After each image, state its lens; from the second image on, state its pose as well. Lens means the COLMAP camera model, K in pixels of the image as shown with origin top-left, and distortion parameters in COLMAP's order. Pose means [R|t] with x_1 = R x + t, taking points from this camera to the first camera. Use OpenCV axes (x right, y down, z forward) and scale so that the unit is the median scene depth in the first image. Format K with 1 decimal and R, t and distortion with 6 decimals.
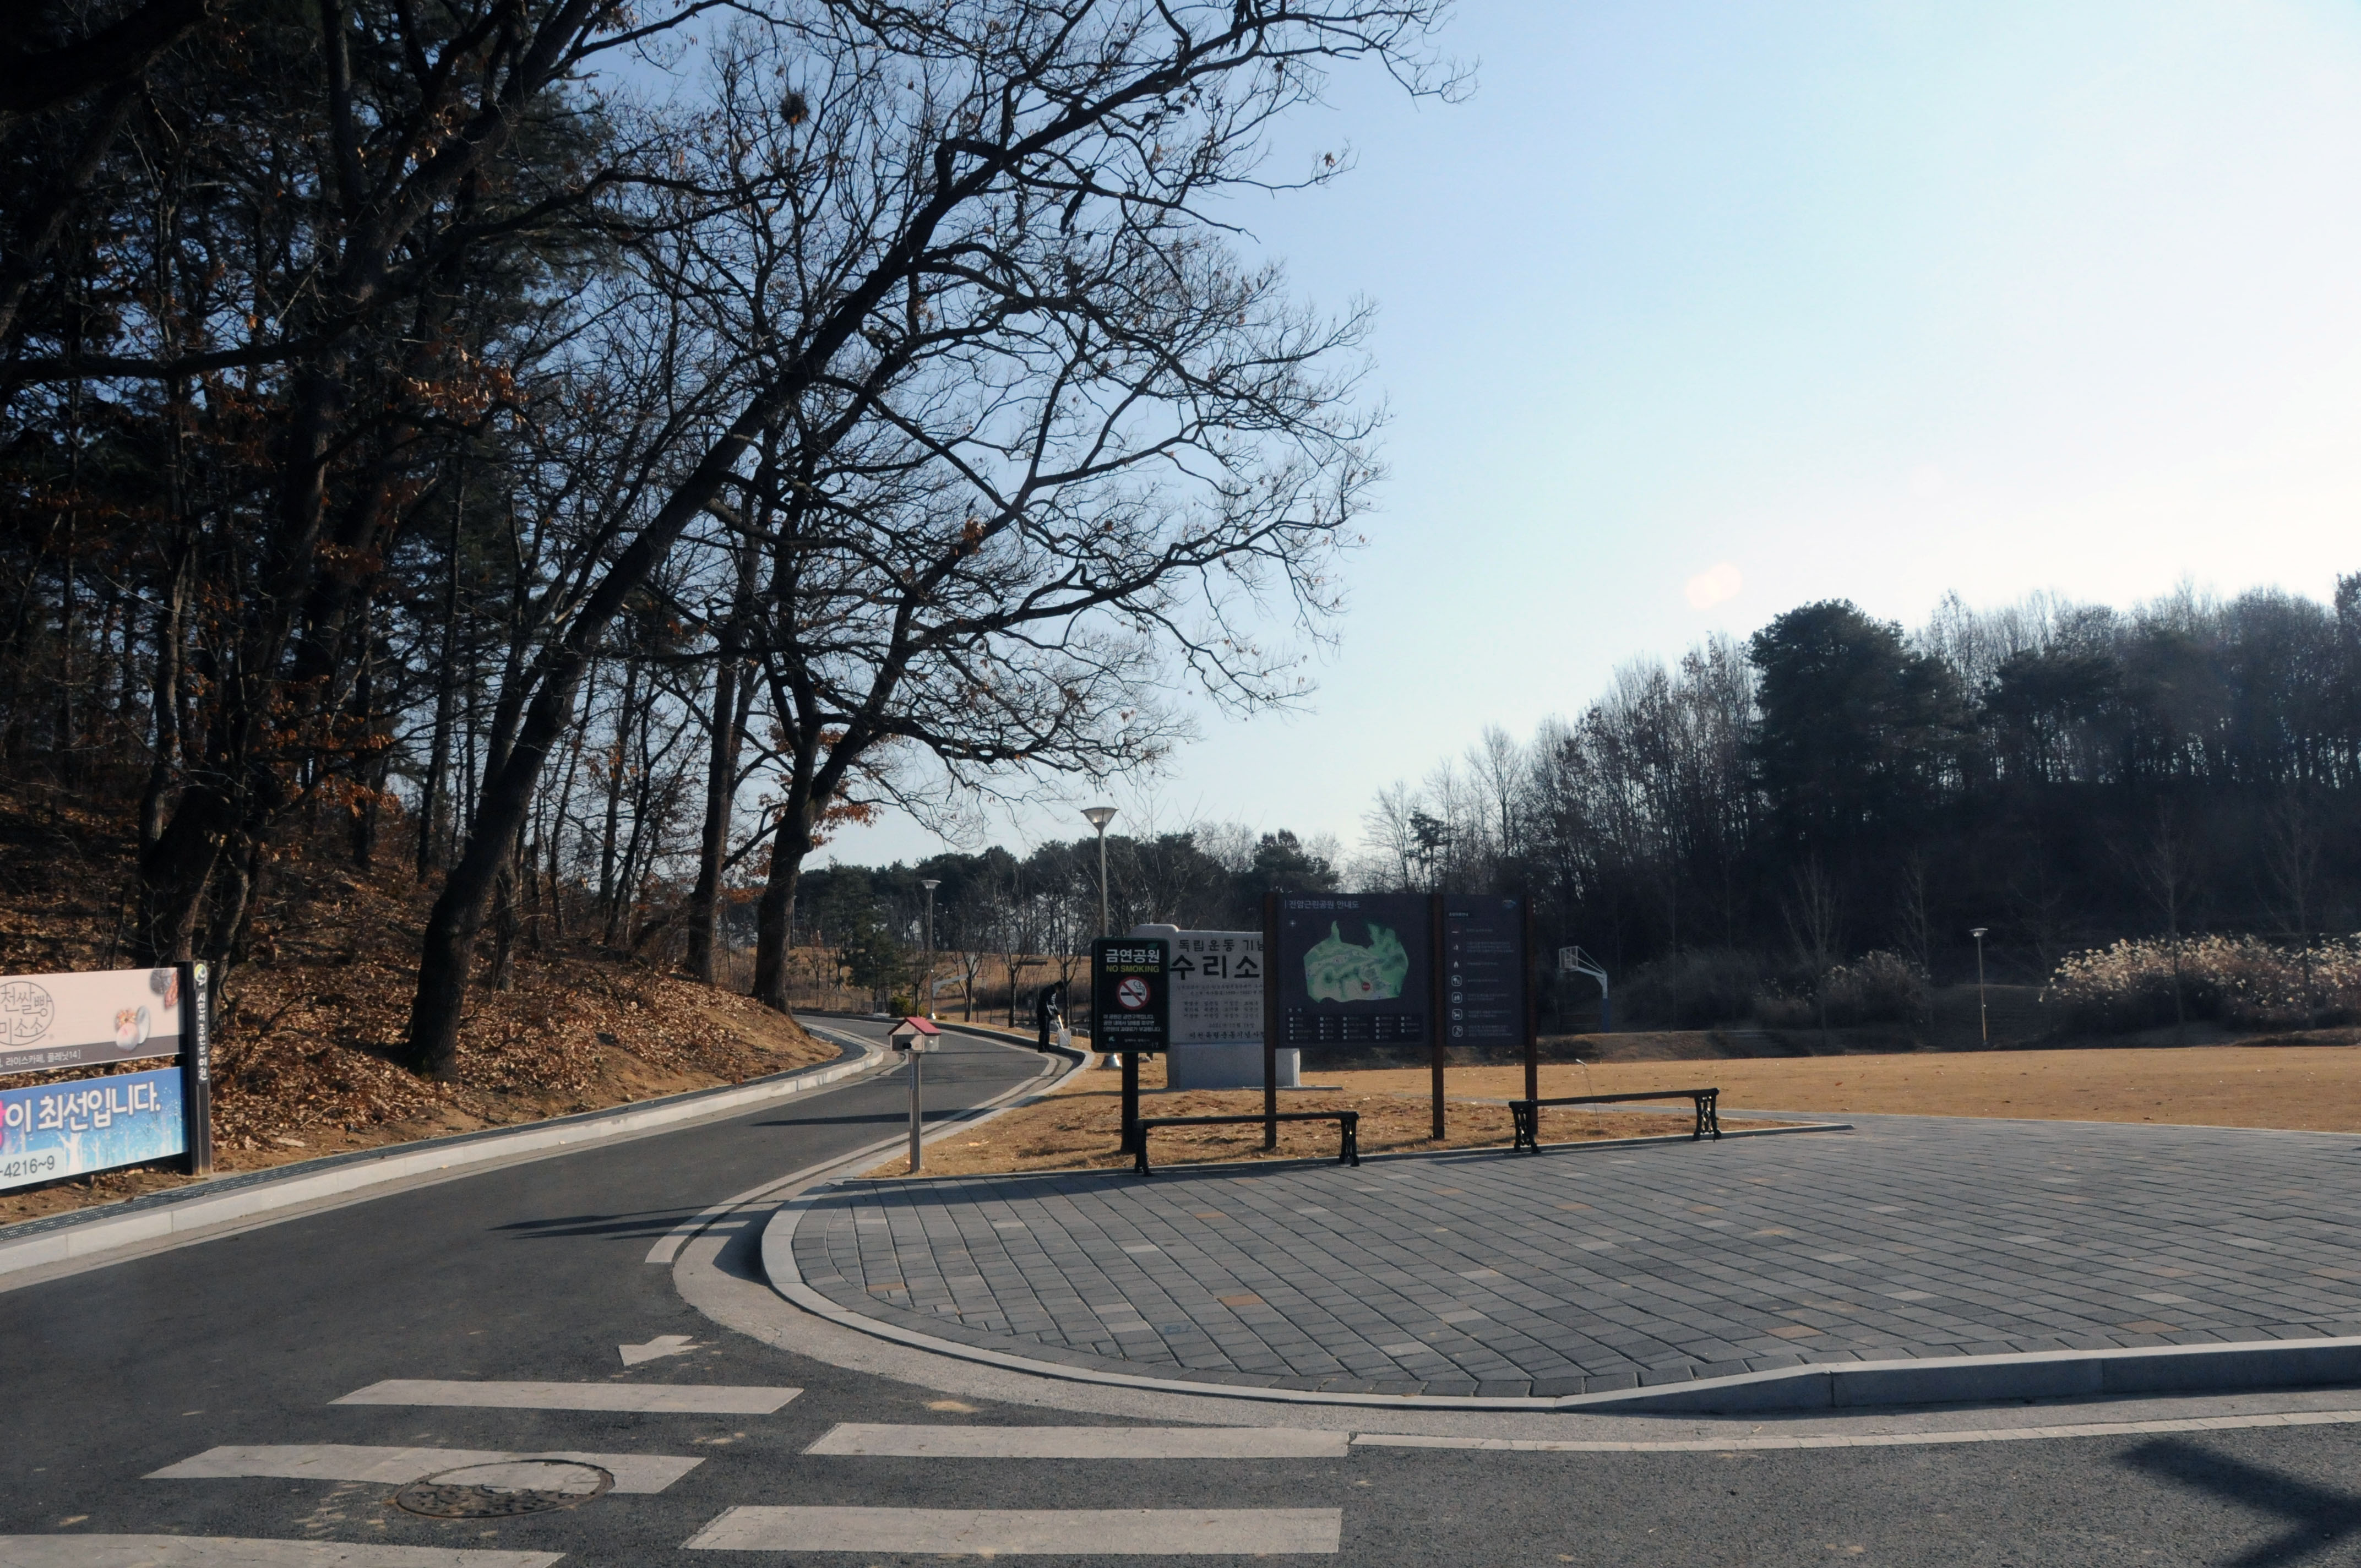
lens RADIAL K [[2122.4, 0, 1180.5], [0, 2122.4, 784.0], [0, 0, 1]] dist [-0.148154, 0.141116]
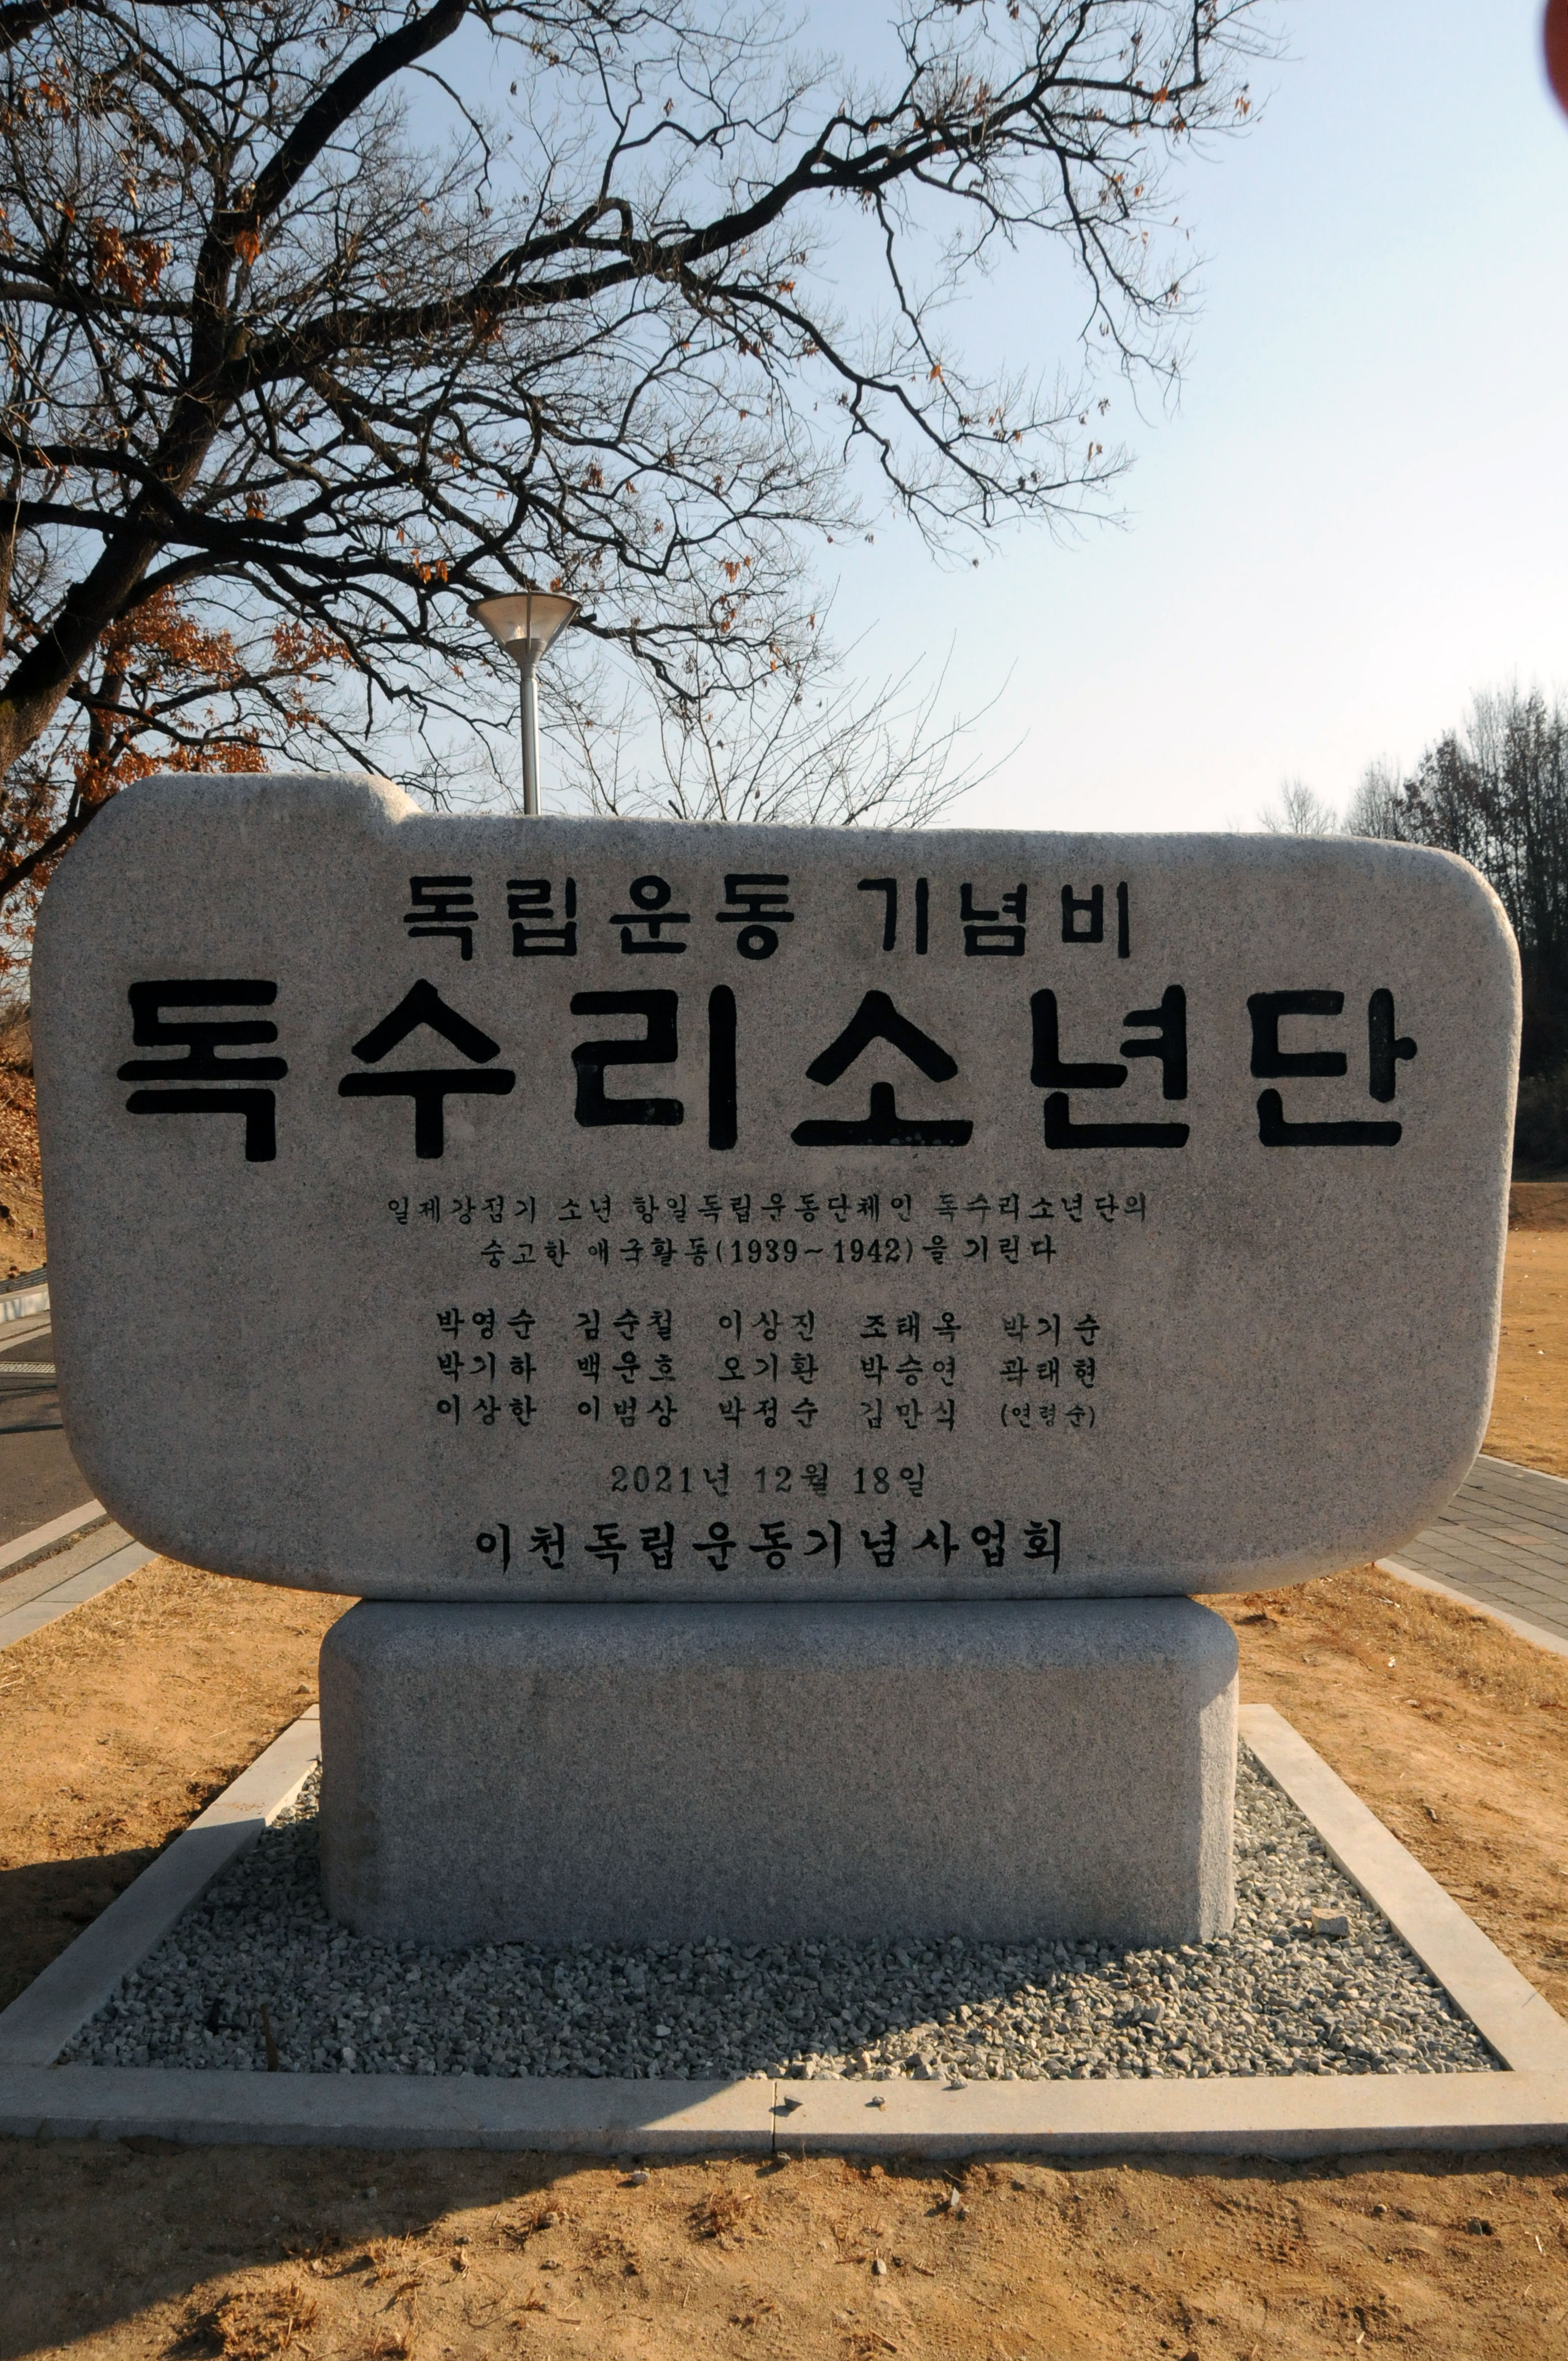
lens RADIAL K [[2245.0, 0, 784.0], [0, 2245.0, 1180.5], [0, 0, 1]] dist [-0.182696, 0.003697]
pose [[0.998142, 0.013956, -0.059305, 0.011781], [-0.005877, 0.990927, 0.134270, 0.025755], [0.060641, -0.133672, 0.989169, 0.297818]]
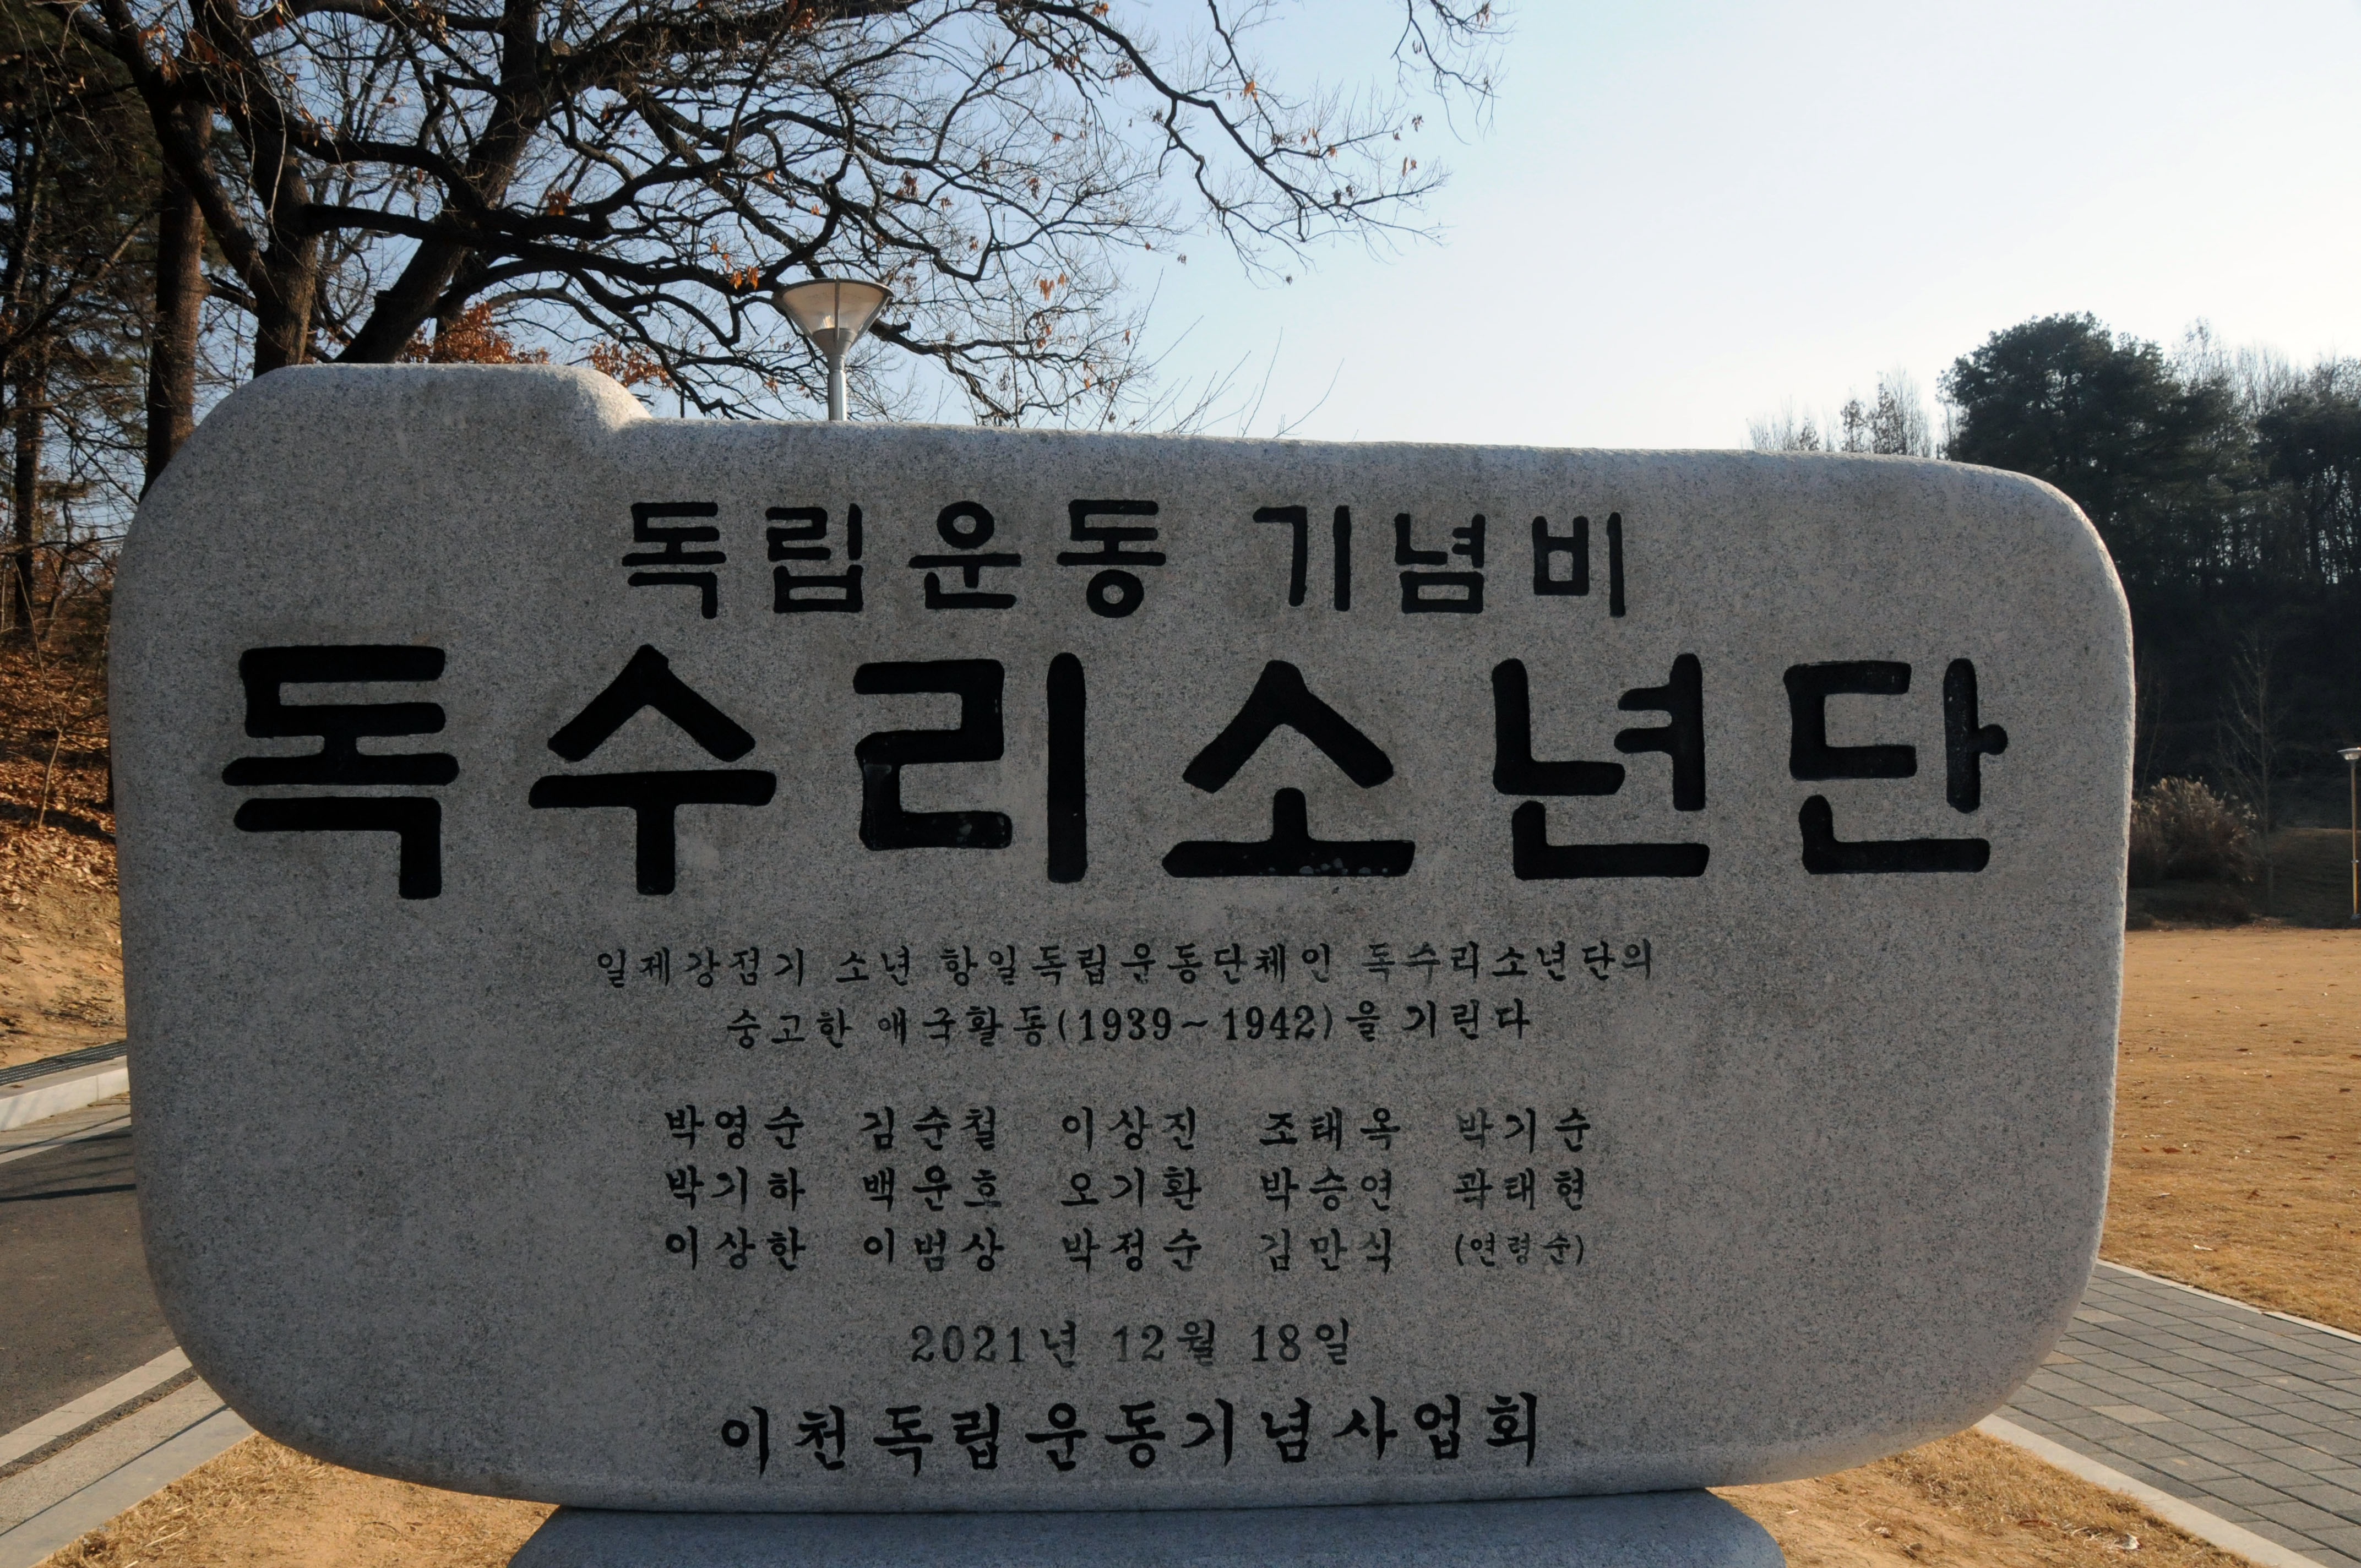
lens RADIAL K [[2122.4, 0, 1180.5], [0, 2122.4, 784.0], [0, 0, 1]] dist [-0.148154, 0.141116]
pose [[0.999795, 0.009582, -0.017814, 0.009767], [-0.008058, 0.996457, 0.083721, 0.027452], [0.018553, -0.083560, 0.996330, 0.314402]]
